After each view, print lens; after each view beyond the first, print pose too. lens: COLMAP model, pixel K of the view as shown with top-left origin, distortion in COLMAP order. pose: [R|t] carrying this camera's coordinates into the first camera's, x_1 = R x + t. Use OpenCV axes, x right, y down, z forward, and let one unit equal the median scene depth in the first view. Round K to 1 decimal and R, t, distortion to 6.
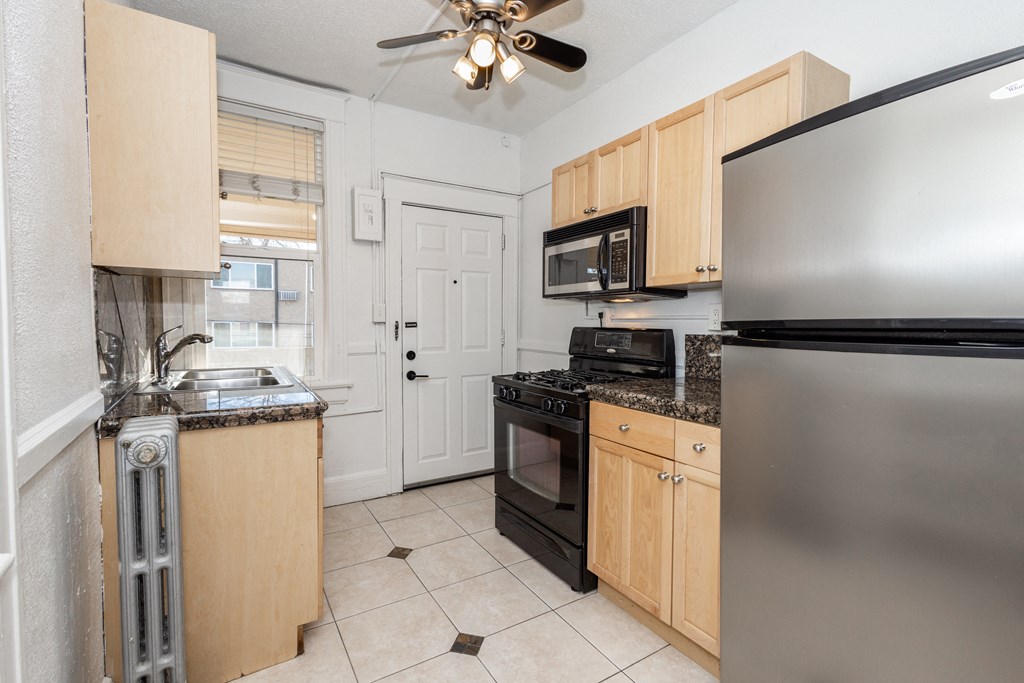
lens RADIAL K [[472.4, 0, 513.9], [0, 472.4, 335.6], [0, 0, 1]] dist [-0.000068, -0.000021]
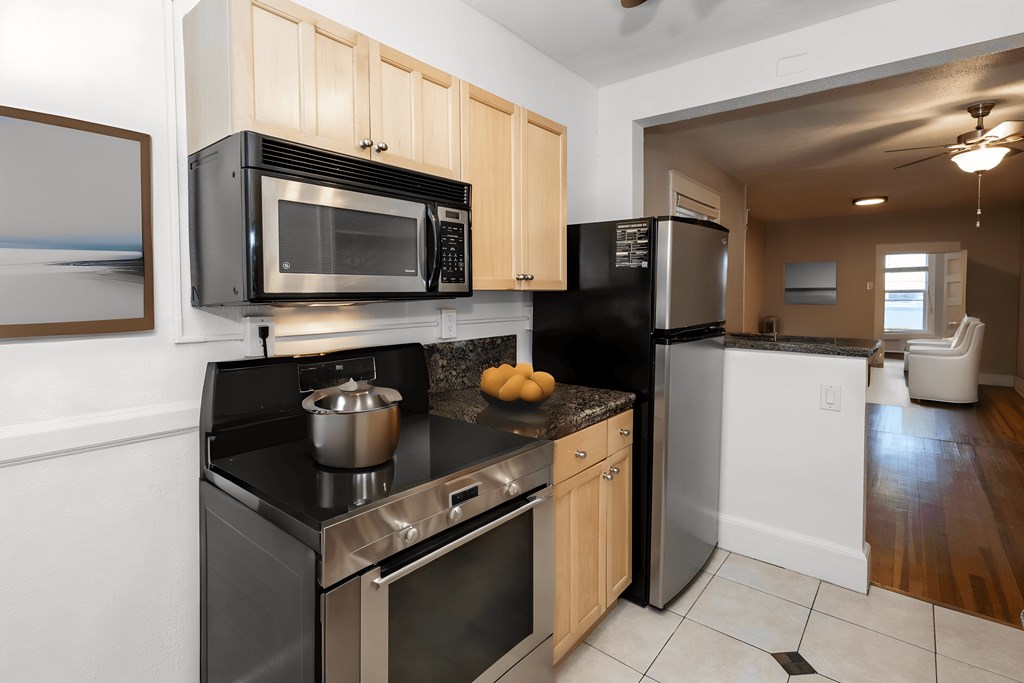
lens RADIAL K [[477.5, 0, 510.4], [0, 477.5, 302.6], [0, 0, 1]] dist [0.000757, -0.000016]
pose [[-0.315257, -0.023739, 0.948709, -0.423813], [0.030844, 0.998903, 0.035245, -0.094925], [-0.948505, 0.040374, -0.314179, 1.029339]]
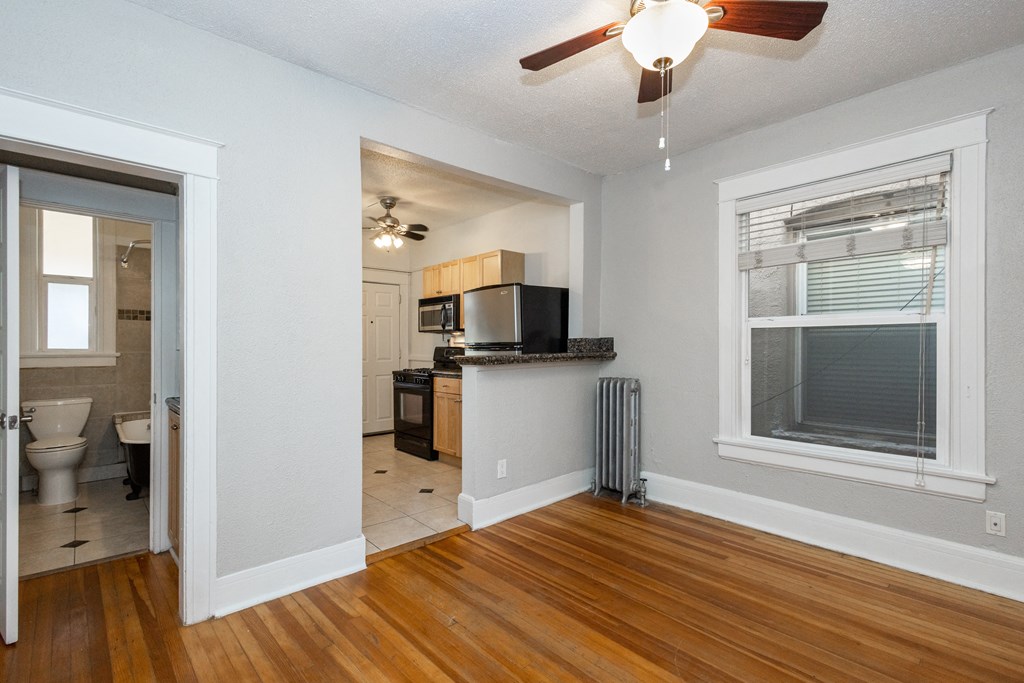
lens RADIAL K [[488.9, 0, 512.3], [0, 488.9, 346.5], [0, 0, 1]] dist [0.002402, 0.000380]
pose [[0.984144, -0.002992, 0.177345, 0.093667], [0.008204, 0.999556, -0.028661, 0.048376], [-0.177181, 0.029661, 0.983731, -1.222691]]
